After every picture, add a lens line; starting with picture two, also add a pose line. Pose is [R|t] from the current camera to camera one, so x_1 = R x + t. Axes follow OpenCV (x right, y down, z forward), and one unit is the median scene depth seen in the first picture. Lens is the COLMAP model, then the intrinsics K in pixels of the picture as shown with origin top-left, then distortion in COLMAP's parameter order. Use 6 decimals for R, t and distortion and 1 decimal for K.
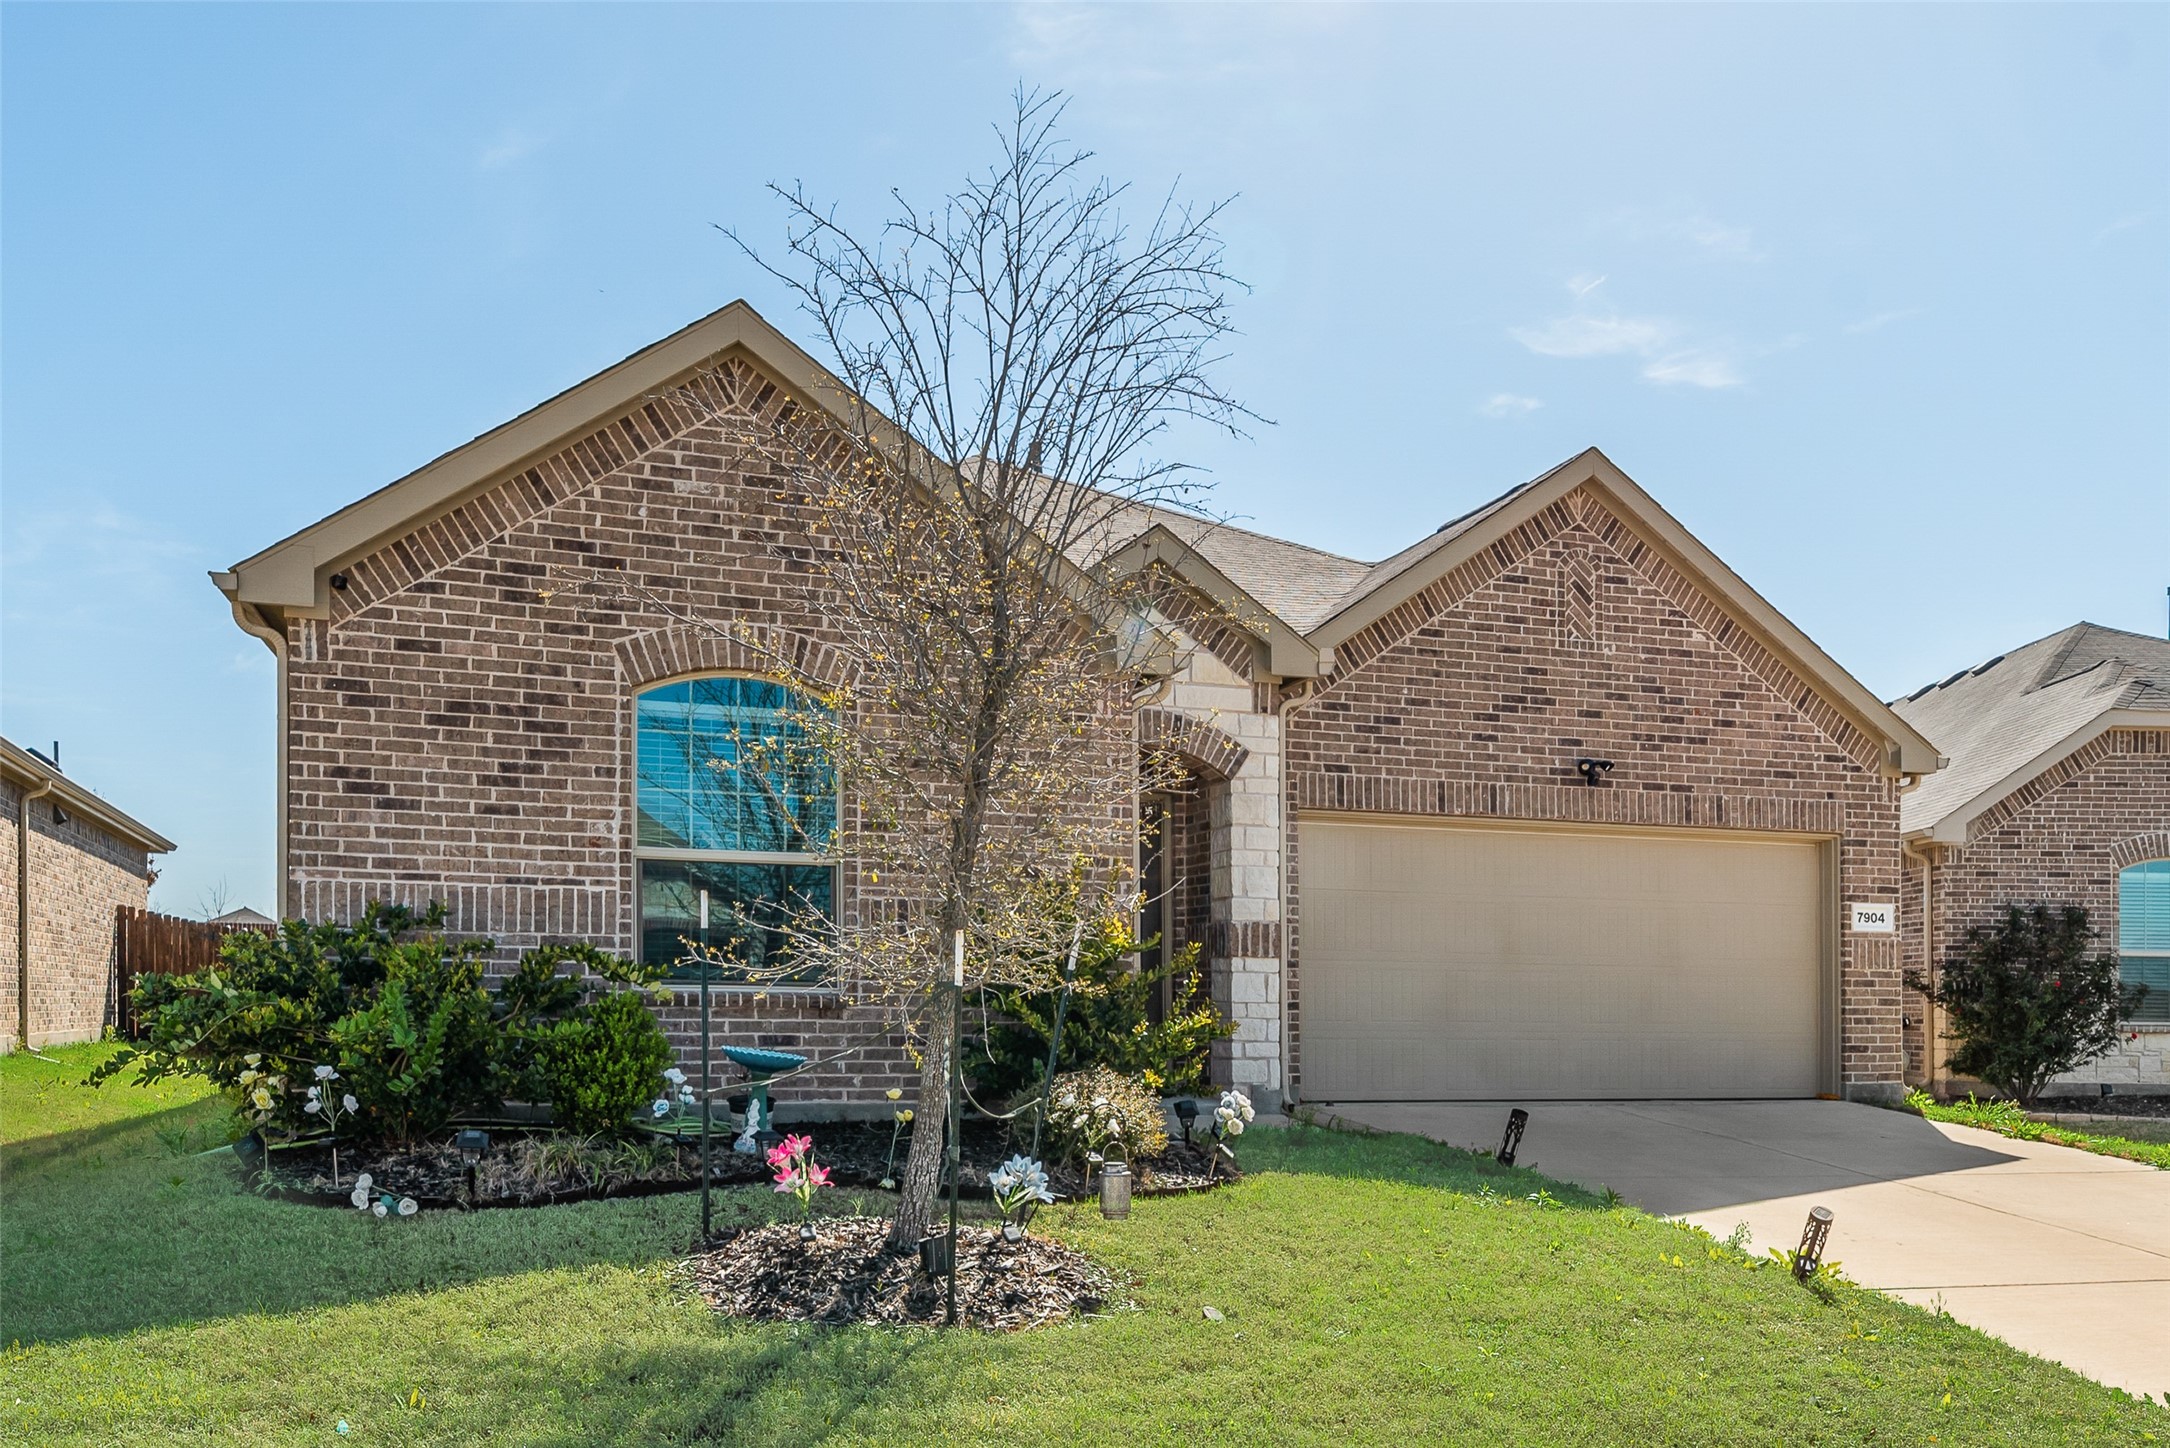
lens RADIAL K [[1529.3, 0, 1084.6], [0, 1529.3, 660.4], [0, 0, 1]] dist [0.000897, 0.004086]
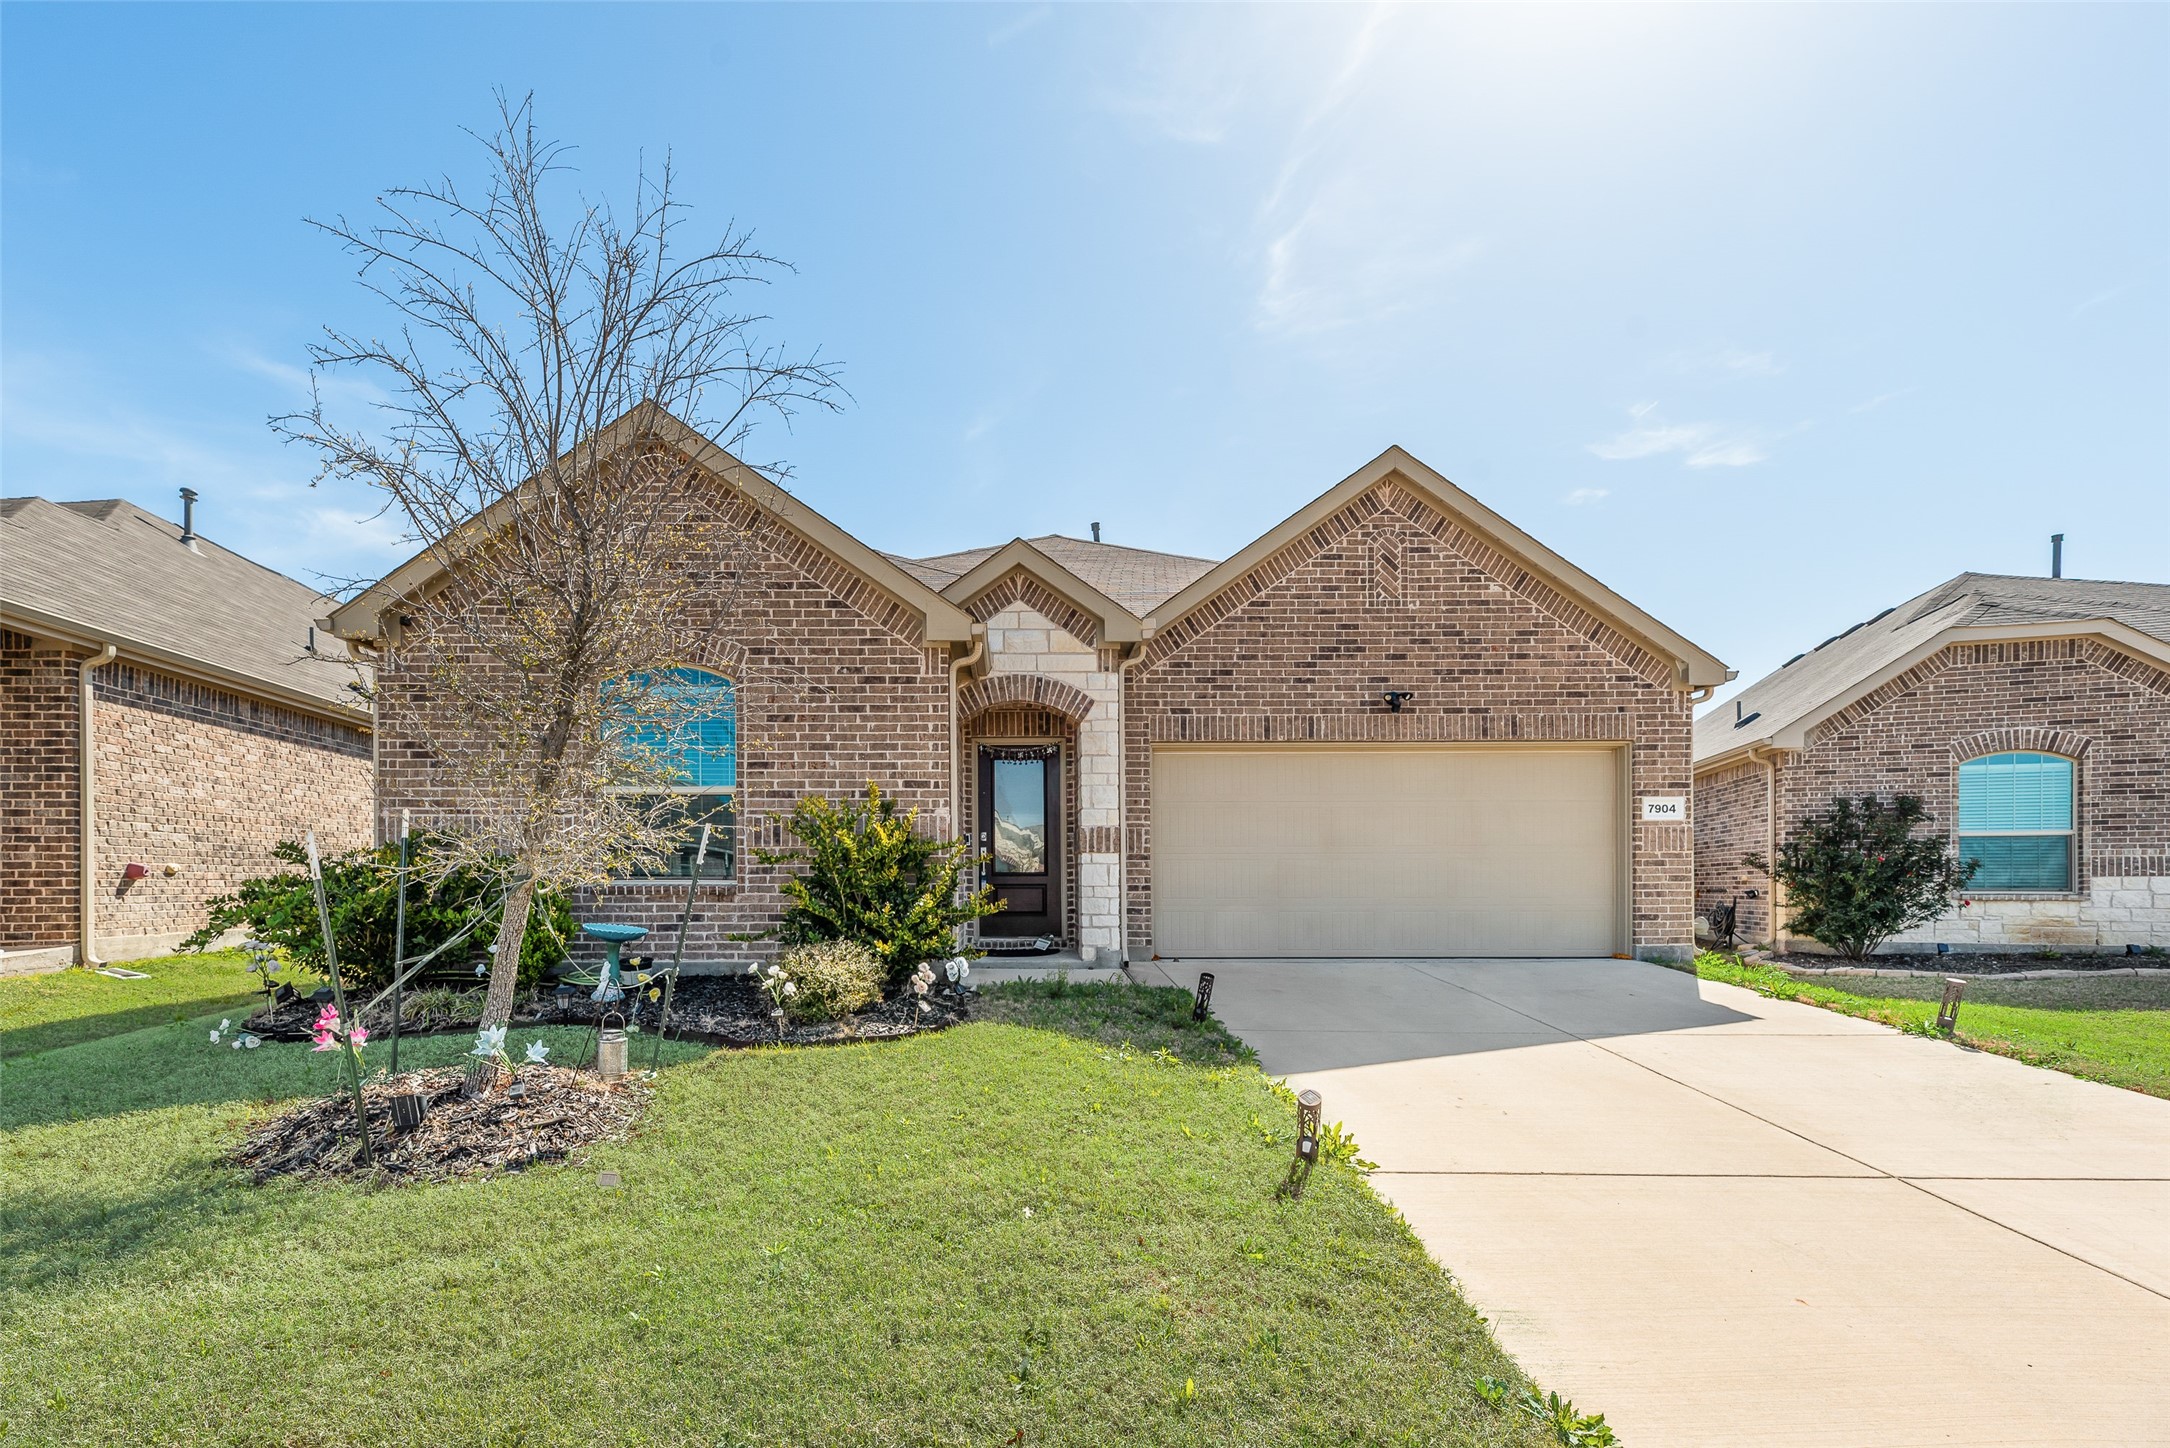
lens RADIAL K [[872.8, 0, 1081.1], [0, 872.8, 734.5], [0, 0, 1]] dist [0.002714, -0.000229]
pose [[0.962516, -0.058297, -0.264886, 0.265335], [0.071427, 0.996635, 0.040200, 0.051266], [0.261652, -0.057613, 0.963441, 0.229741]]
